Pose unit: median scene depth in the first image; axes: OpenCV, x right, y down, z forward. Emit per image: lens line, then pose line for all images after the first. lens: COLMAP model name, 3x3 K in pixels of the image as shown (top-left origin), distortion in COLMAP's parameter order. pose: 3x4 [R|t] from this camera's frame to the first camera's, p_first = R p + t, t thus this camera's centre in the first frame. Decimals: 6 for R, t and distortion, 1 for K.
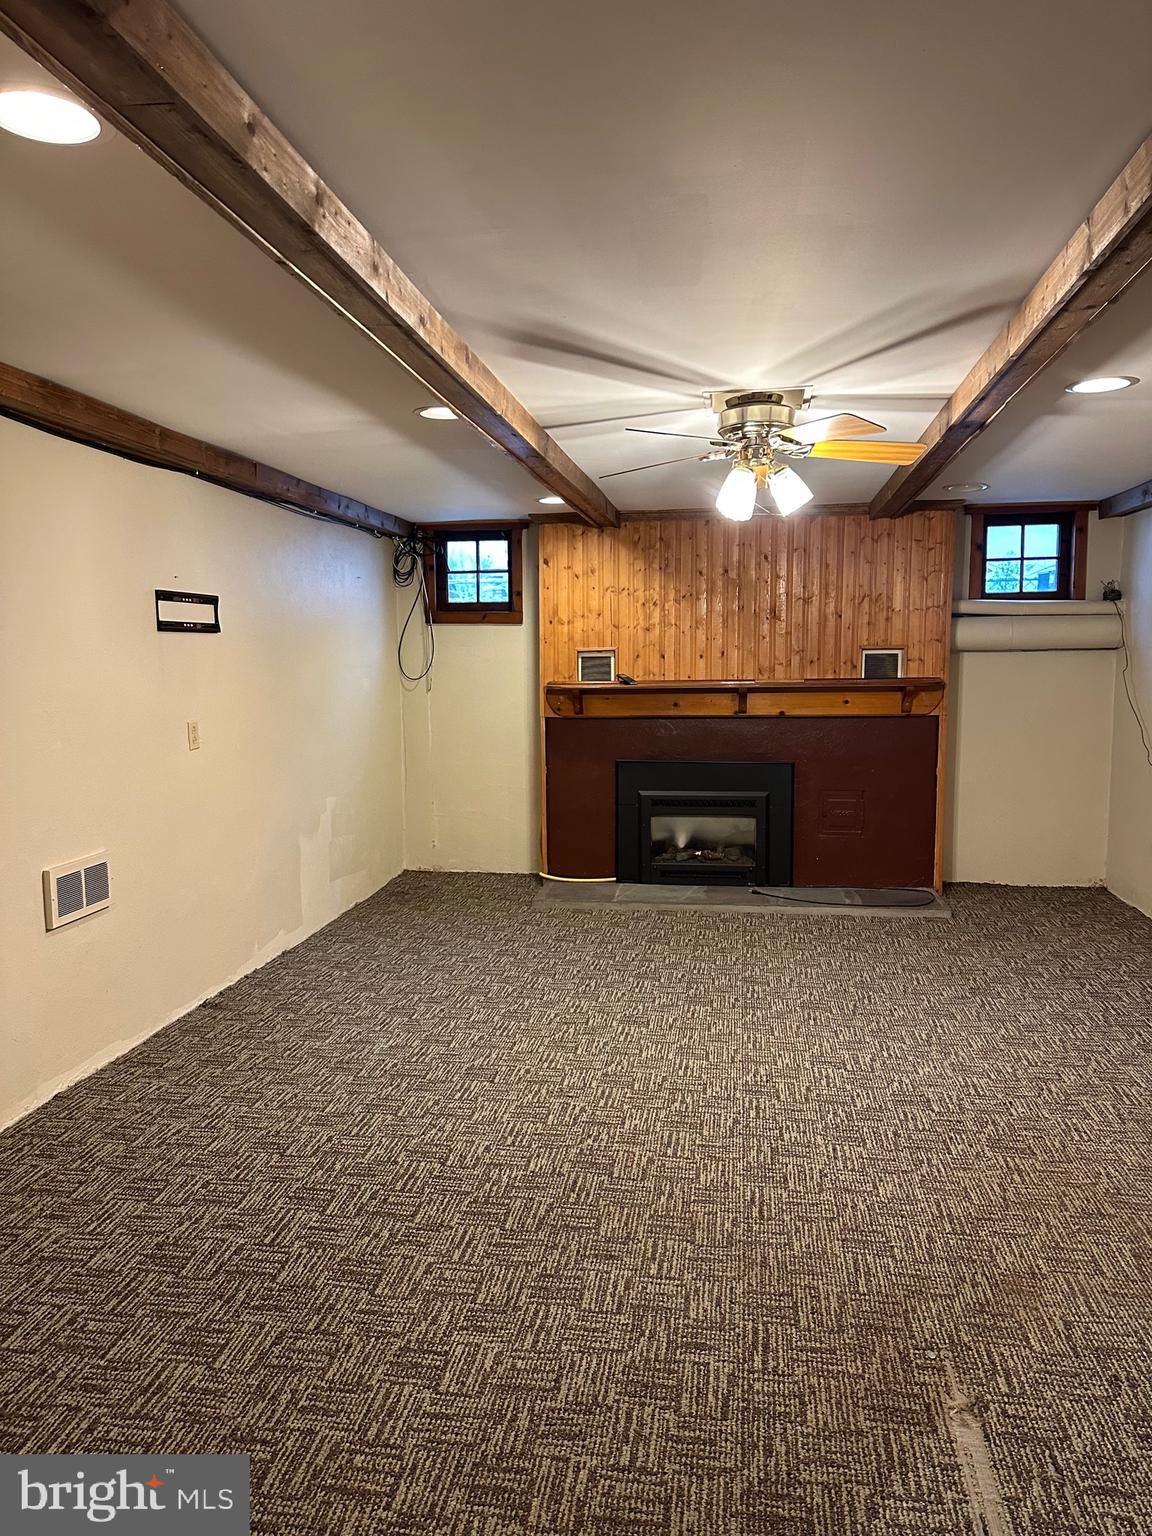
lens RADIAL K [[1053.8, 0, 552.8], [0, 1053.8, 771.8], [0, 0, 1]] dist [0.119700, -0.142902]
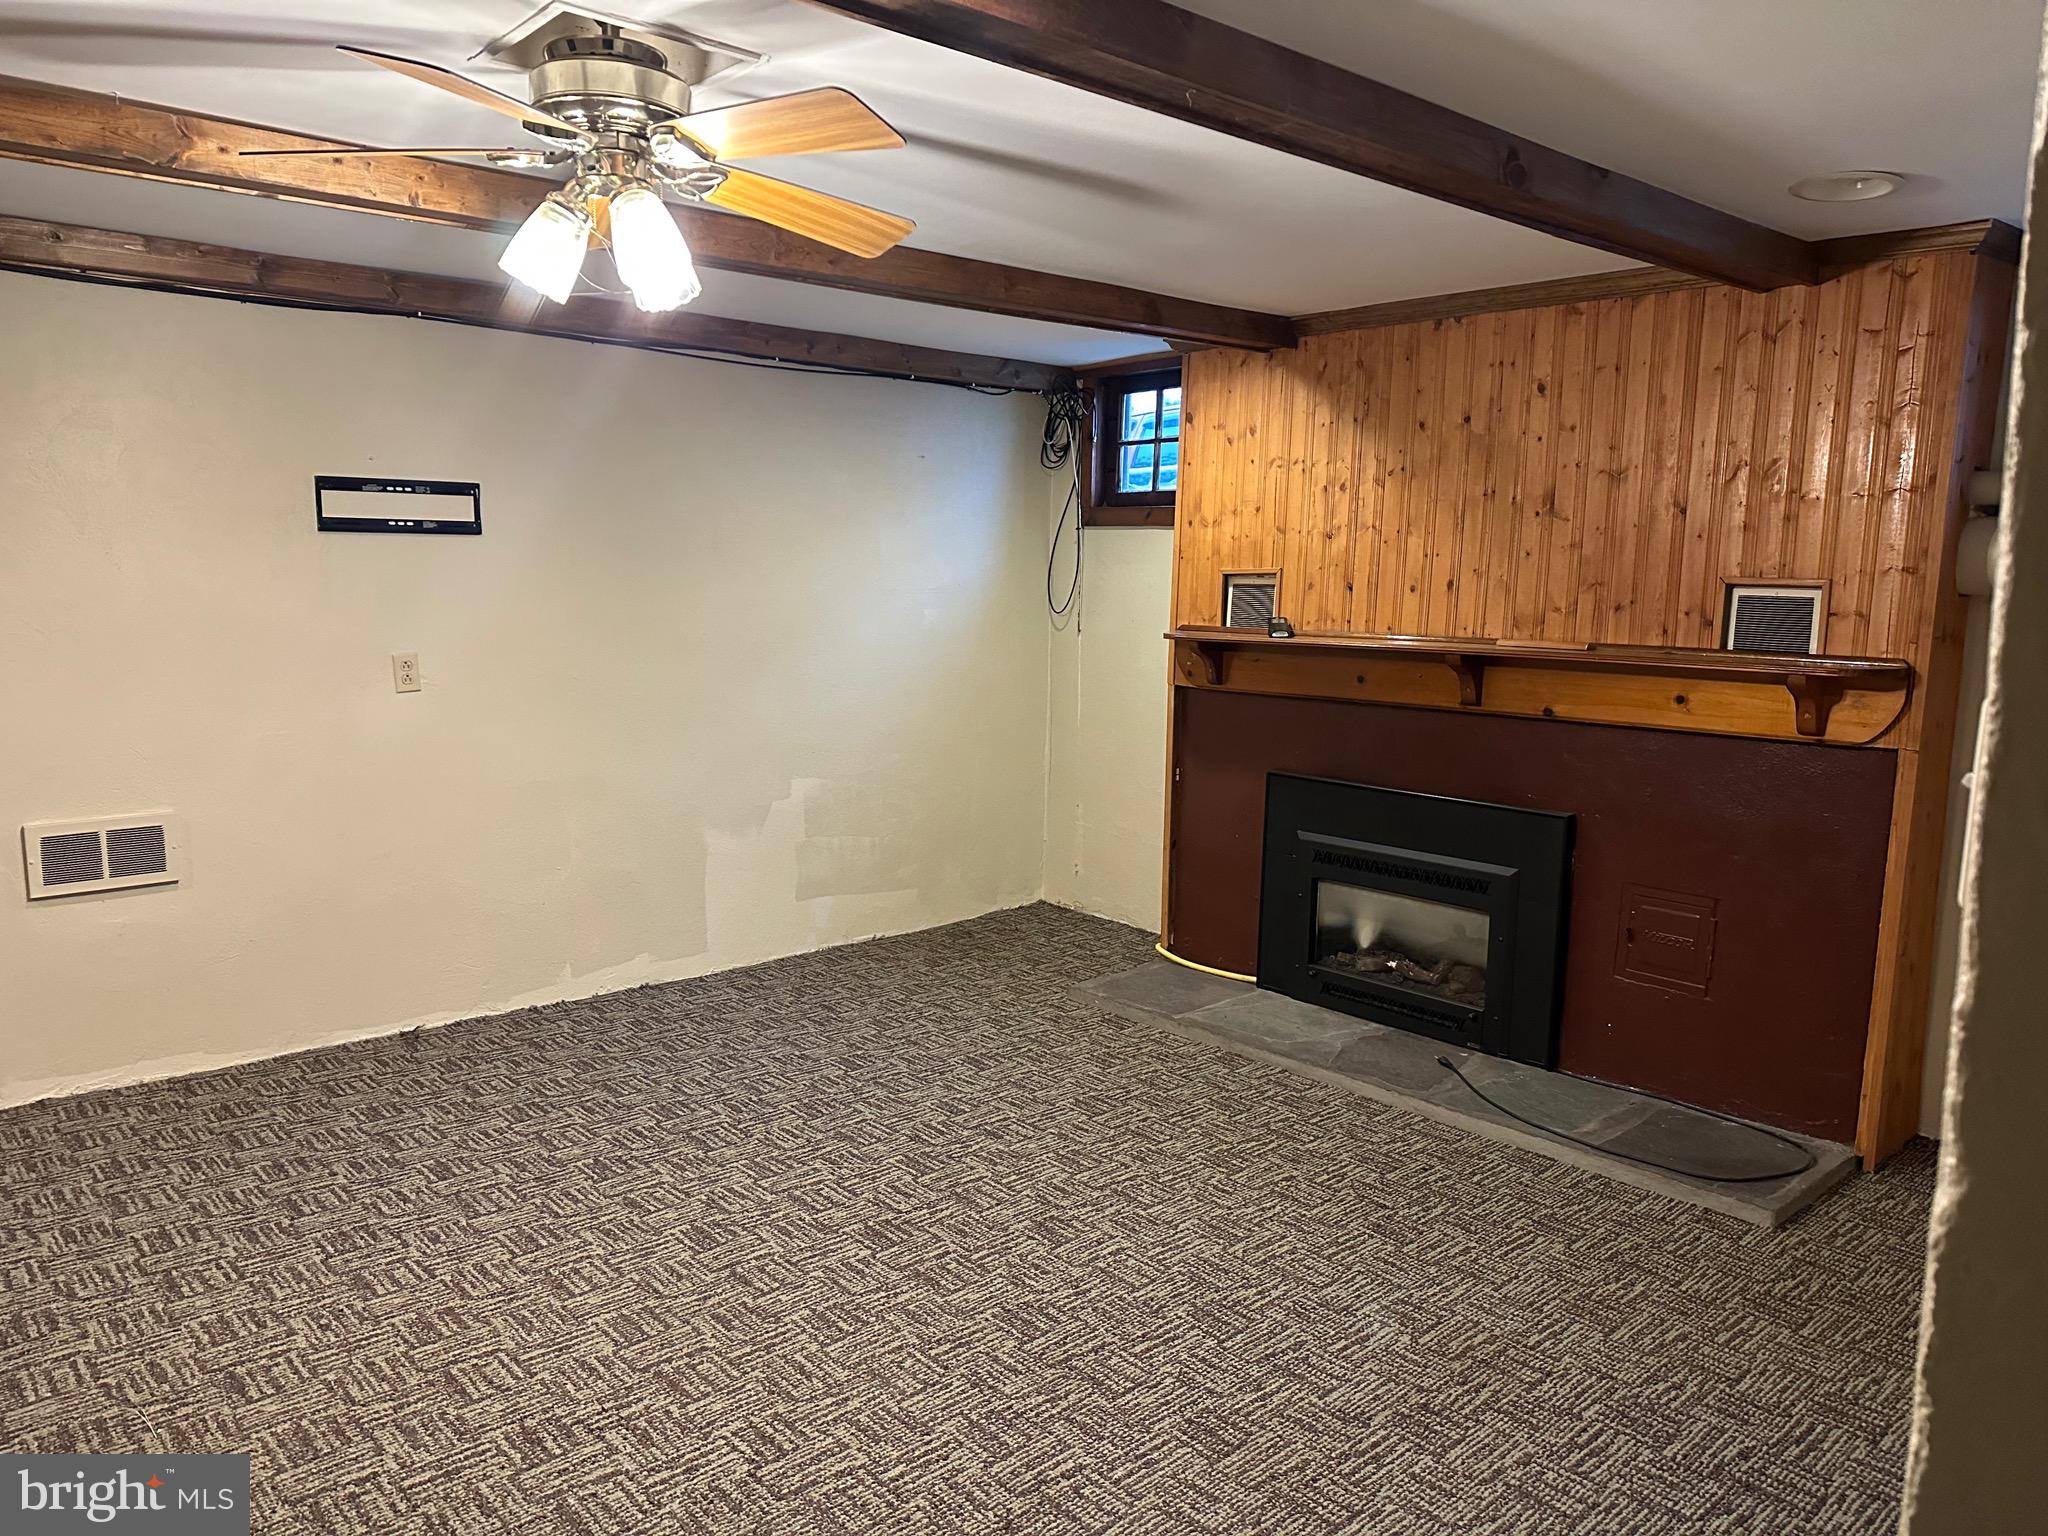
lens RADIAL K [[1405.1, 0, 1024.0], [0, 1405.1, 768.0], [0, 0, 1]] dist [0.119700, -0.142902]
pose [[0.778005, 0.110135, -0.618529, 0.431646], [-0.091035, 0.993887, 0.062465, -0.048623], [0.621628, 0.007709, 0.783275, 0.341327]]
